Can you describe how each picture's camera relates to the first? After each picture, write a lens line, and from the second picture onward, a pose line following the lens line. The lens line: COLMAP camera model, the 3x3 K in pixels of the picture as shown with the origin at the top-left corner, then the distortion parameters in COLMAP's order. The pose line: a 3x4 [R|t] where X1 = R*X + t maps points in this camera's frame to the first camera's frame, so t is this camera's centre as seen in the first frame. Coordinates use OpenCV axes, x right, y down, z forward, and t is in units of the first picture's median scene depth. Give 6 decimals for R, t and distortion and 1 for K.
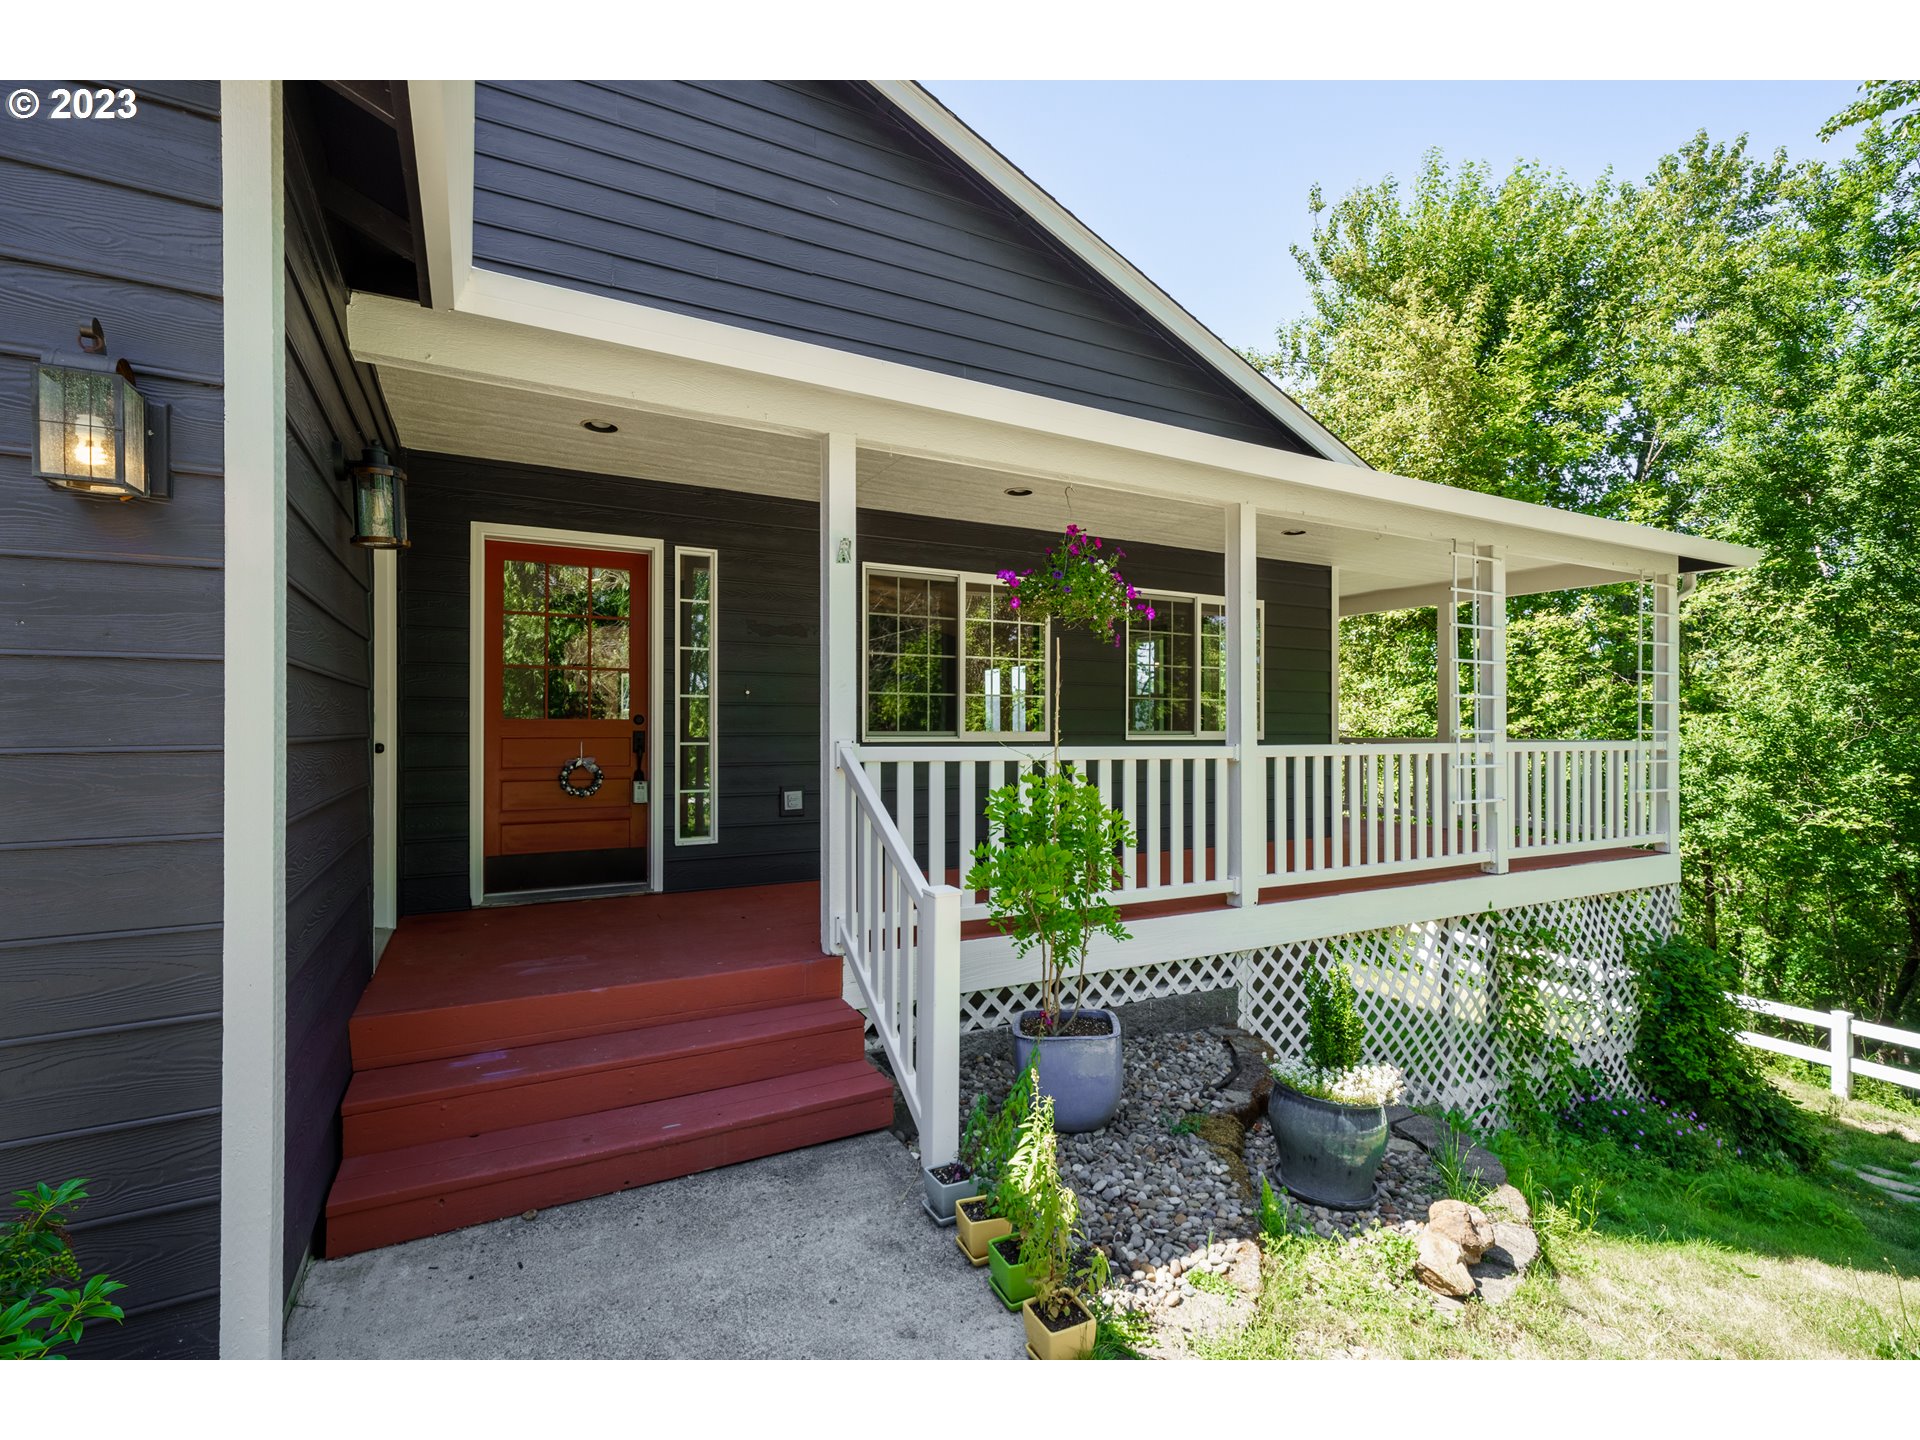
lens RADIAL K [[920.6, 0, 951.9], [0, 920.6, 730.1], [0, 0, 1]] dist [0.001139, 0.000307]
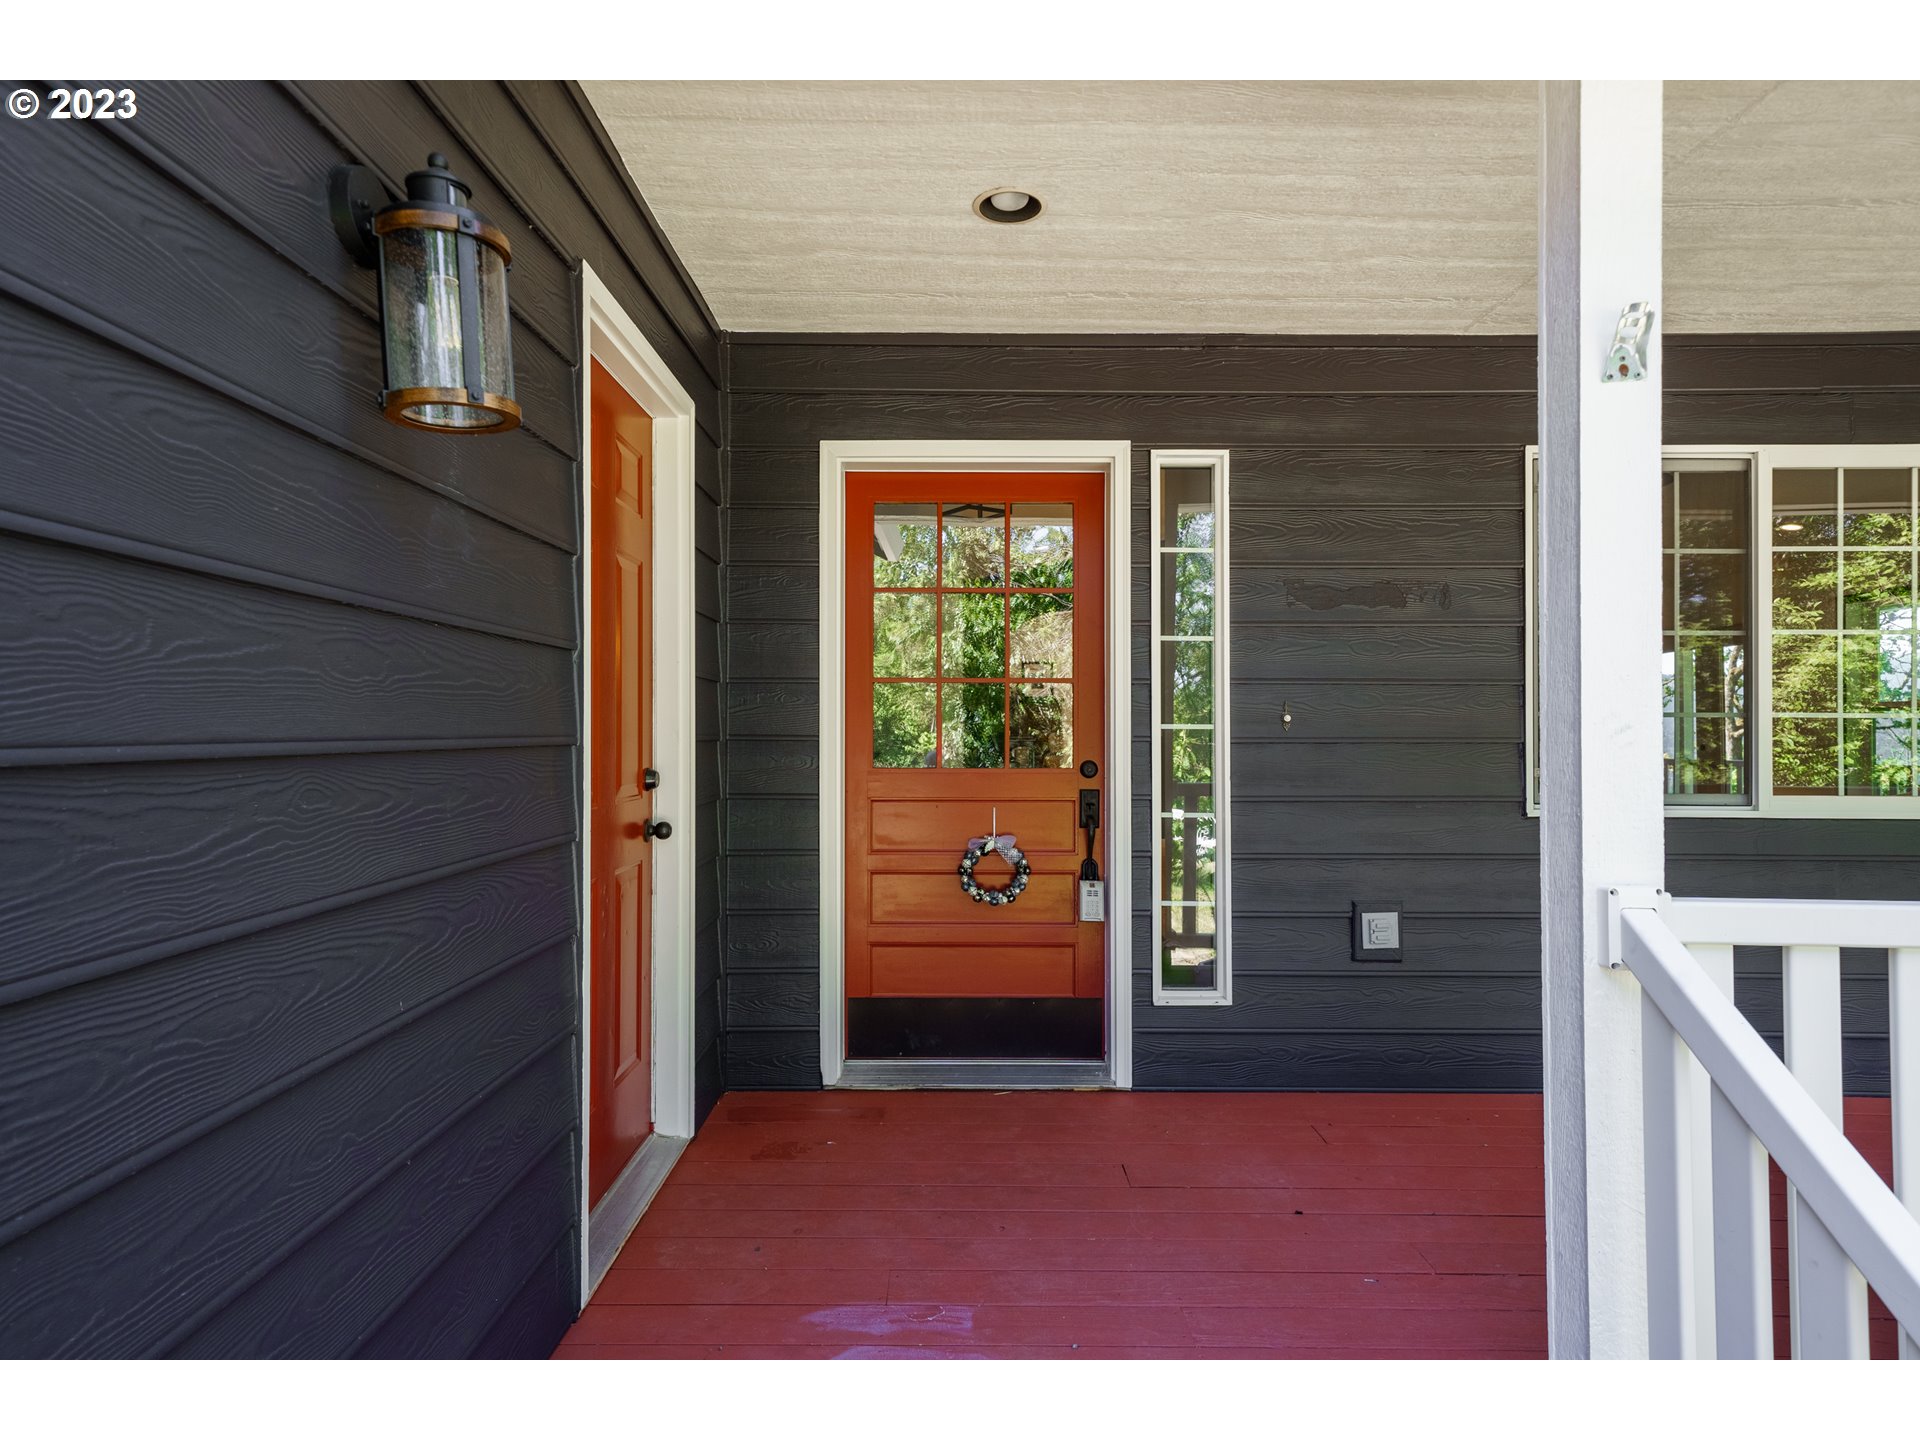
lens RADIAL K [[1024.1, 0, 977.5], [0, 1024.1, 714.3], [0, 0, 1]] dist [0.012991, 0.005014]
pose [[0.899008, -0.007548, -0.437868, -0.129064], [0.002380, 0.999921, -0.012351, -0.037474], [0.437927, 0.010062, 0.898954, 0.413422]]
